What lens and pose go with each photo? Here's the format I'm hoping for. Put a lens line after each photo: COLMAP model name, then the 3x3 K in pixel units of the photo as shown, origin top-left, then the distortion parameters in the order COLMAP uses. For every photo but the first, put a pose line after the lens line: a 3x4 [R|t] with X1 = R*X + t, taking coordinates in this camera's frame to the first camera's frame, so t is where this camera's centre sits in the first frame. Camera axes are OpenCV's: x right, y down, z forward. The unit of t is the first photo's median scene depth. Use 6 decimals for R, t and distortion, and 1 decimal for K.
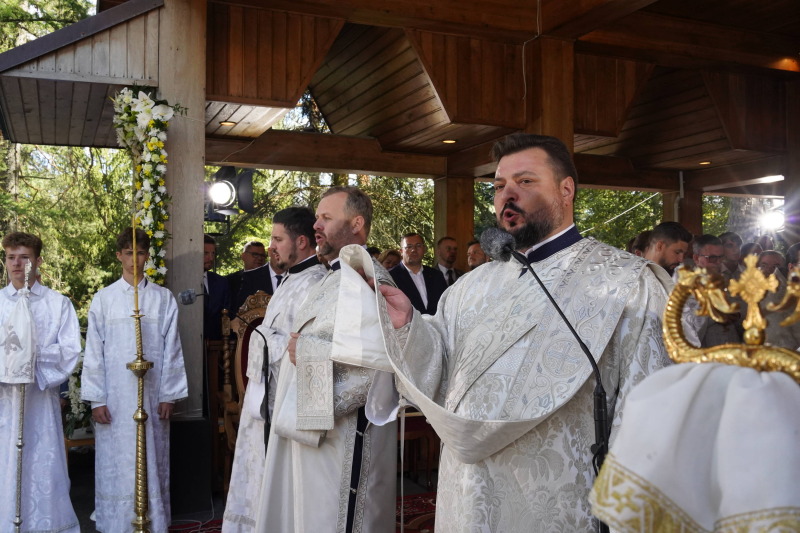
lens RADIAL K [[820.9, 0, 400.0], [0, 820.9, 266.5], [0, 0, 1]] dist [-0.004515, -0.001989]
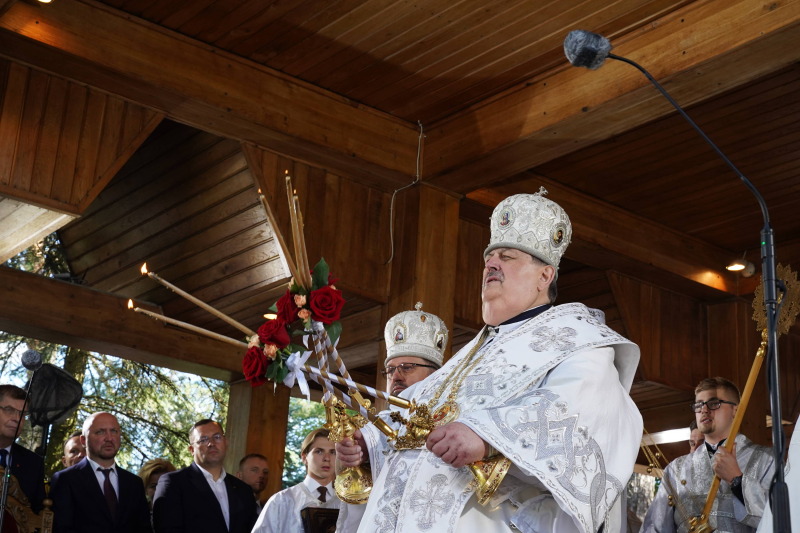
lens RADIAL K [[1280.3, 0, 400.0], [0, 1280.3, 266.5], [0, 0, 1]] dist [-0.000364, 0.040786]
pose [[0.963604, 0.137737, 0.229121, -0.100381], [-0.065028, 0.952078, -0.298862, 0.138308], [-0.259305, 0.273085, 0.926383, -0.050130]]
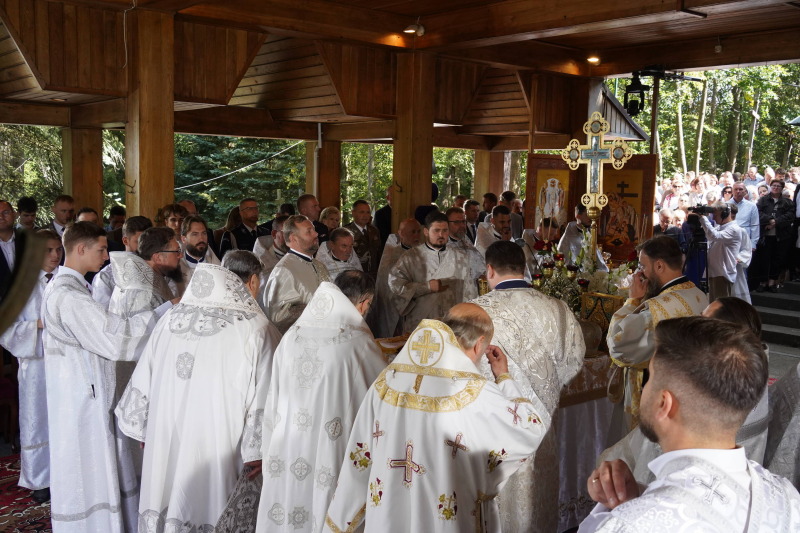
lens RADIAL K [[820.9, 0, 400.0], [0, 820.9, 266.5], [0, 0, 1]] dist [-0.004515, -0.001989]
pose [[0.957345, -0.010415, 0.288760, 0.184407], [-0.029970, 0.990381, 0.135081, -0.109055], [-0.287389, -0.137974, 0.947824, -0.098763]]
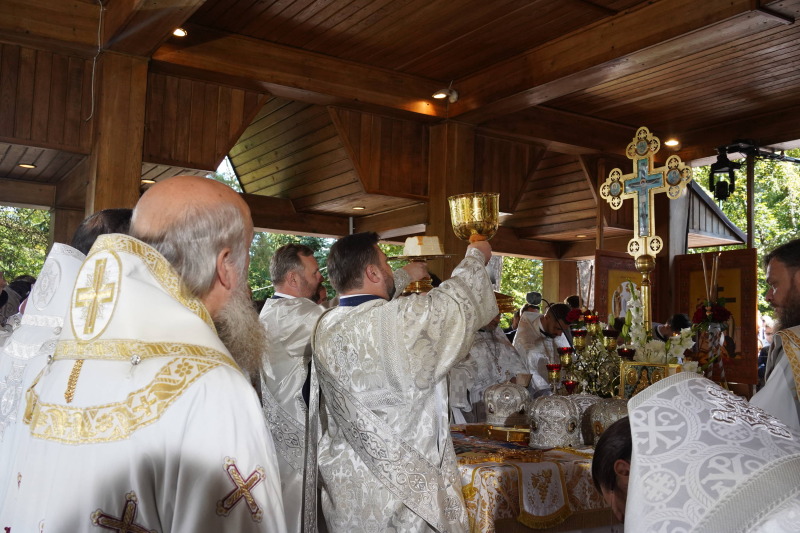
lens RADIAL K [[820.9, 0, 400.0], [0, 820.9, 266.5], [0, 0, 1]] dist [-0.004515, -0.001989]
pose [[0.987323, 0.041635, 0.153169, 0.357056], [-0.032757, 0.997658, -0.060041, -0.006729], [-0.155310, 0.054262, 0.986374, 0.092591]]
